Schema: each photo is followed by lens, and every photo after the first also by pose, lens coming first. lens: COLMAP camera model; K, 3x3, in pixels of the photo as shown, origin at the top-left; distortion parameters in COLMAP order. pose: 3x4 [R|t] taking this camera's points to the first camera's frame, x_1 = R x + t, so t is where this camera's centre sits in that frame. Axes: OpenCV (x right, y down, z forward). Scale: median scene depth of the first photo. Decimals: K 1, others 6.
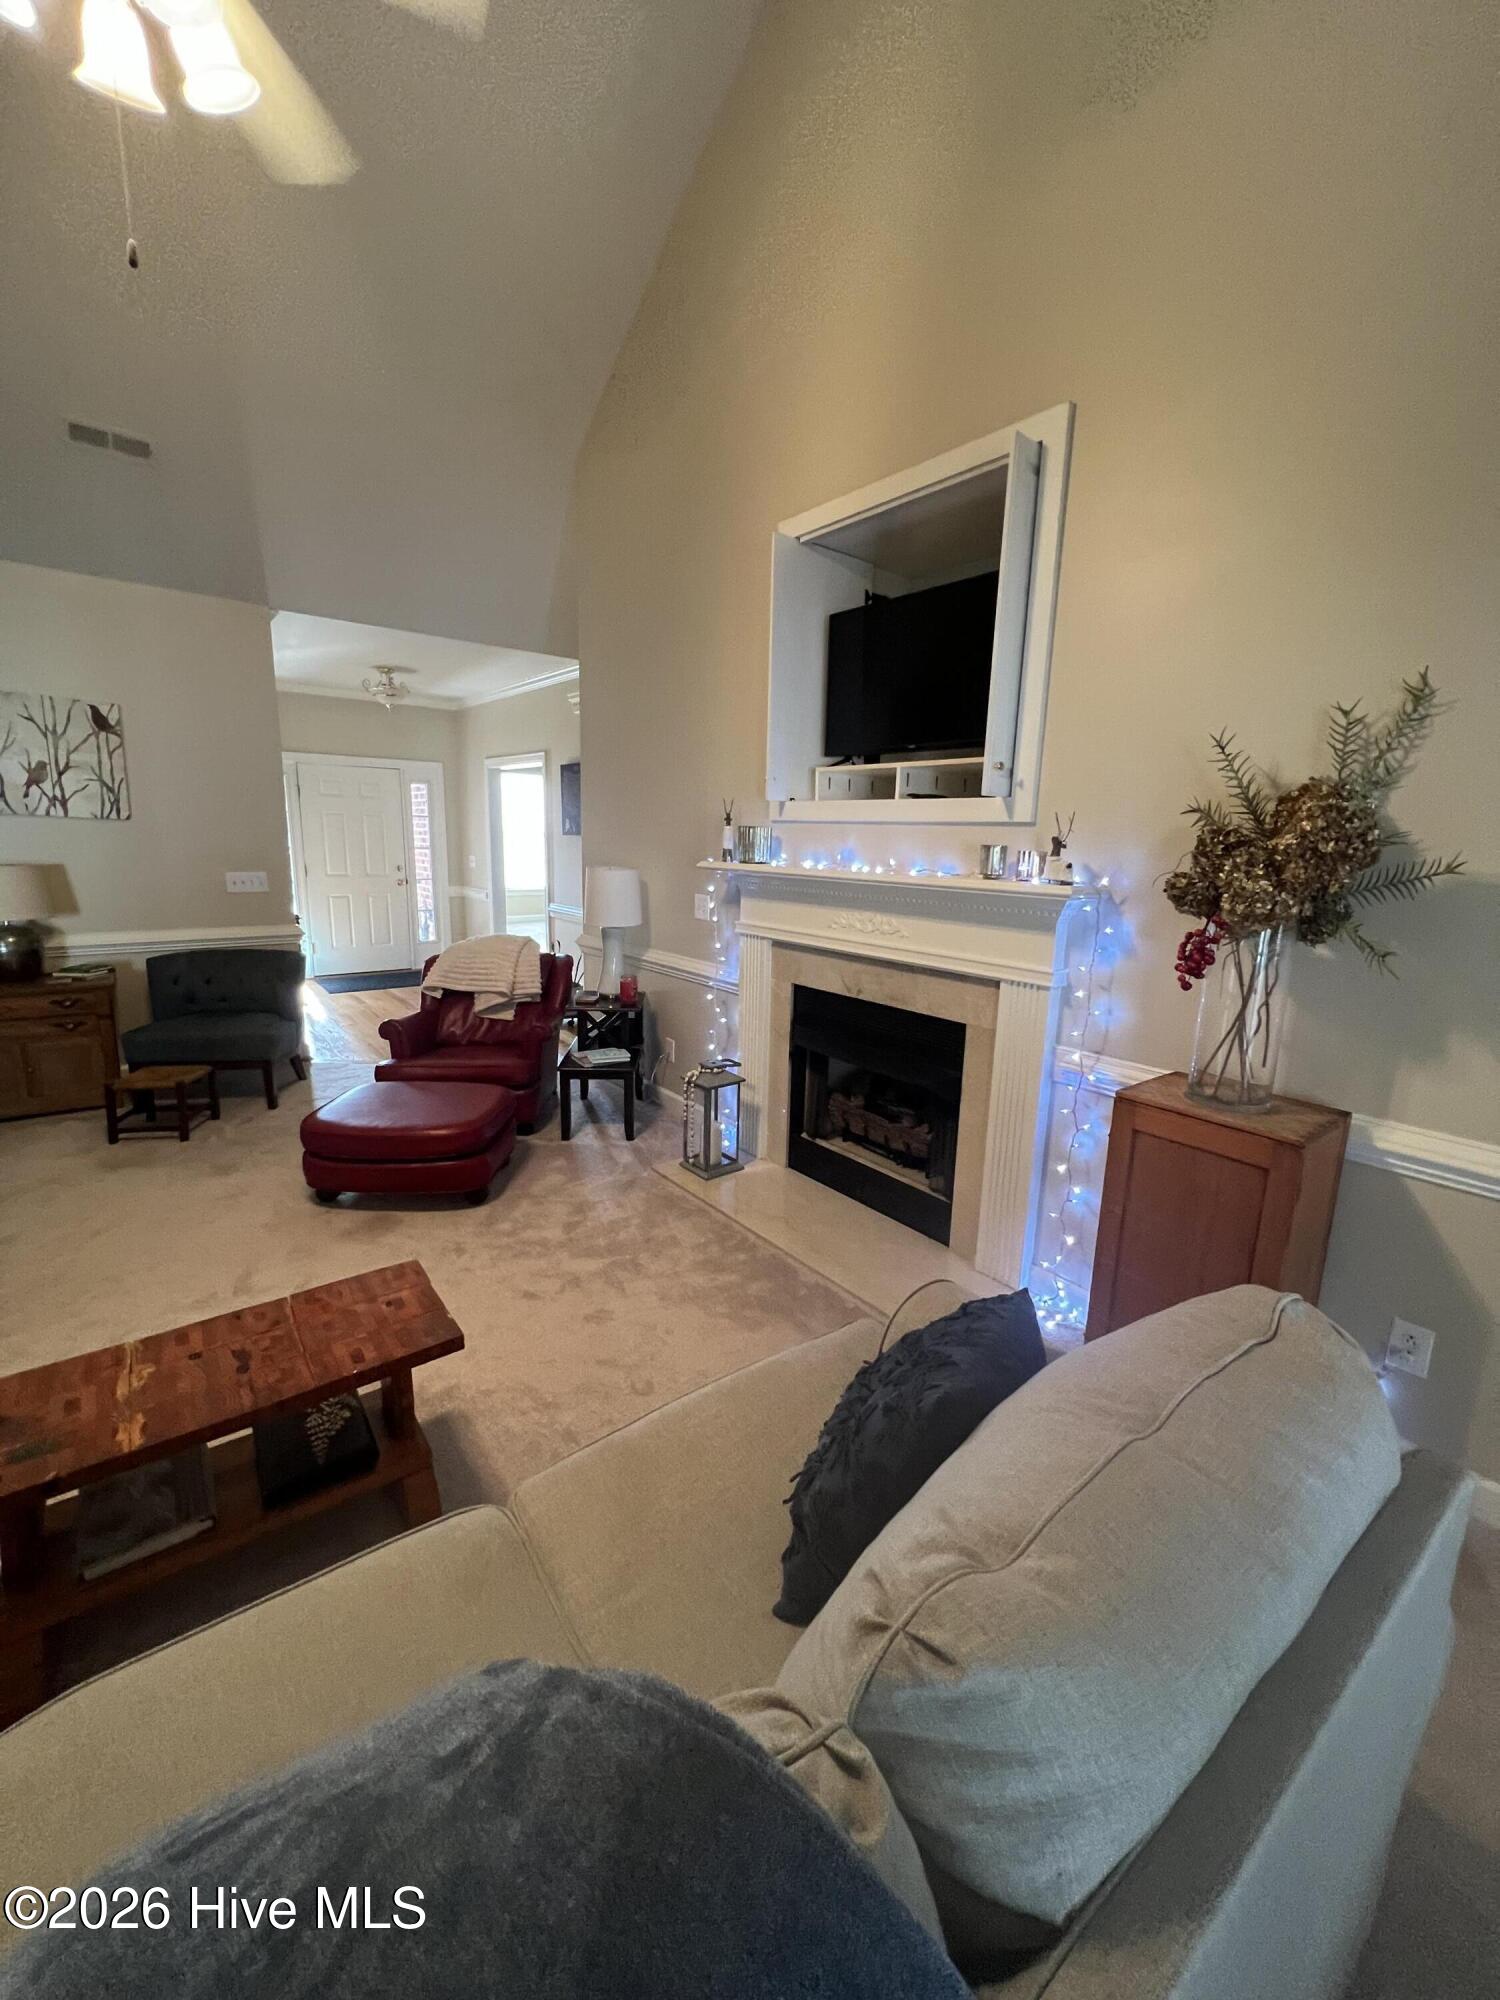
lens RADIAL K [[811.8, 0, 750.0], [0, 811.8, 1000.0], [0, 0, 1]] dist [-0.000533, -0.000061]
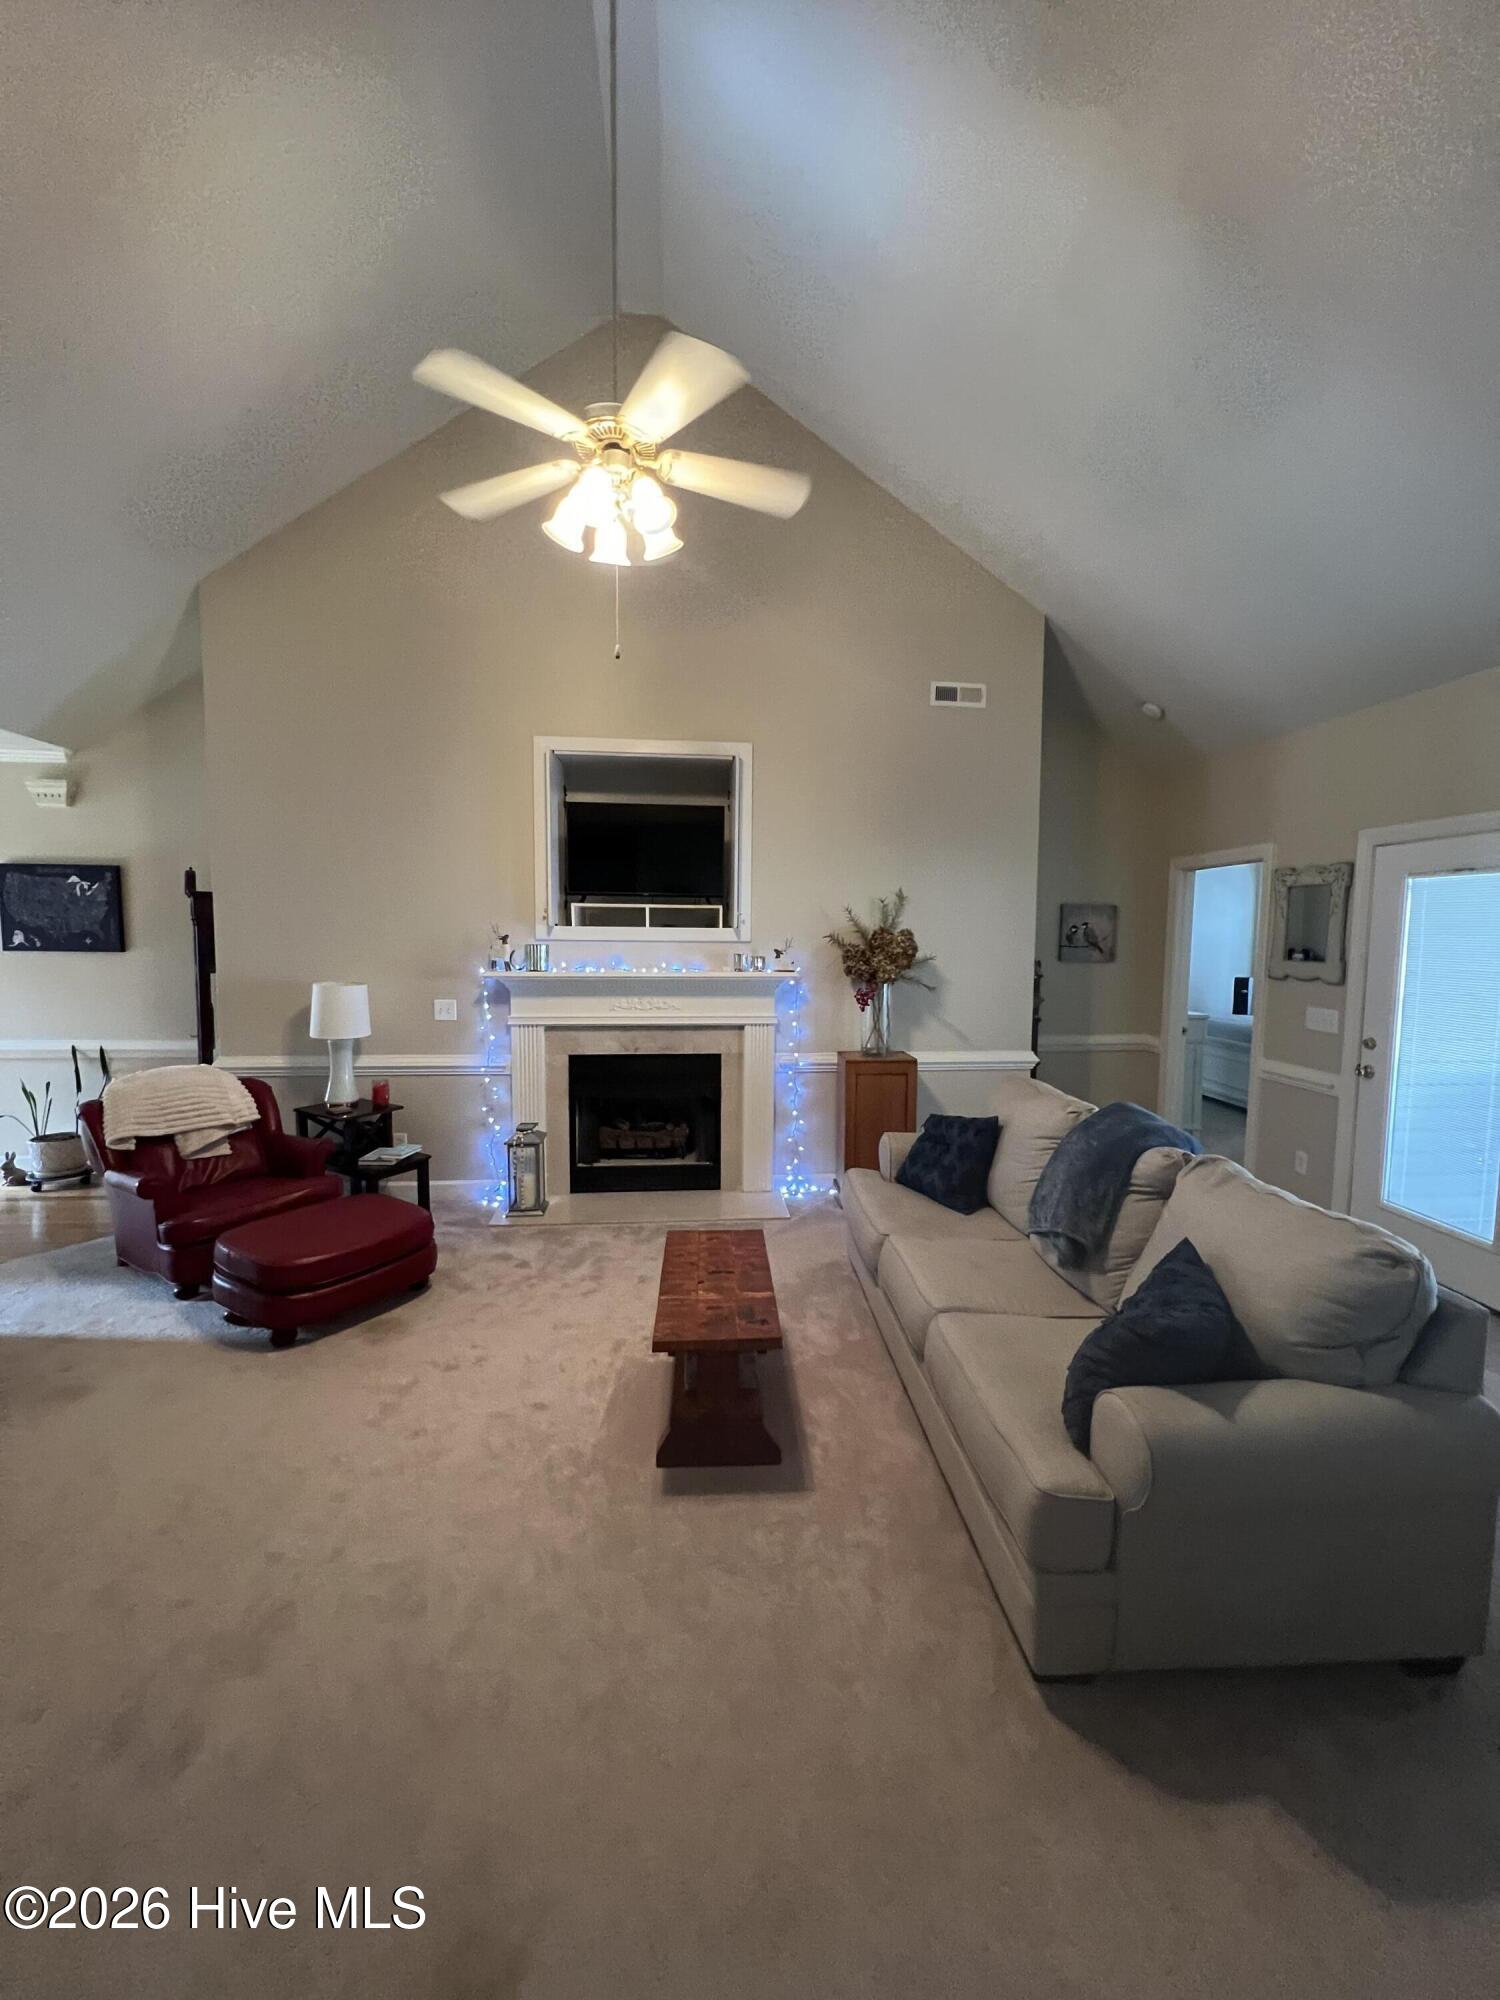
lens RADIAL K [[807.3, 0, 780.1], [0, 807.3, 1006.6], [0, 0, 1]] dist [-0.000124, -0.000048]
pose [[0.531865, -0.097376, 0.841212, -1.012210], [0.173157, 0.984884, 0.004527, -0.050928], [-0.828937, 0.143254, 0.540686, -0.058961]]
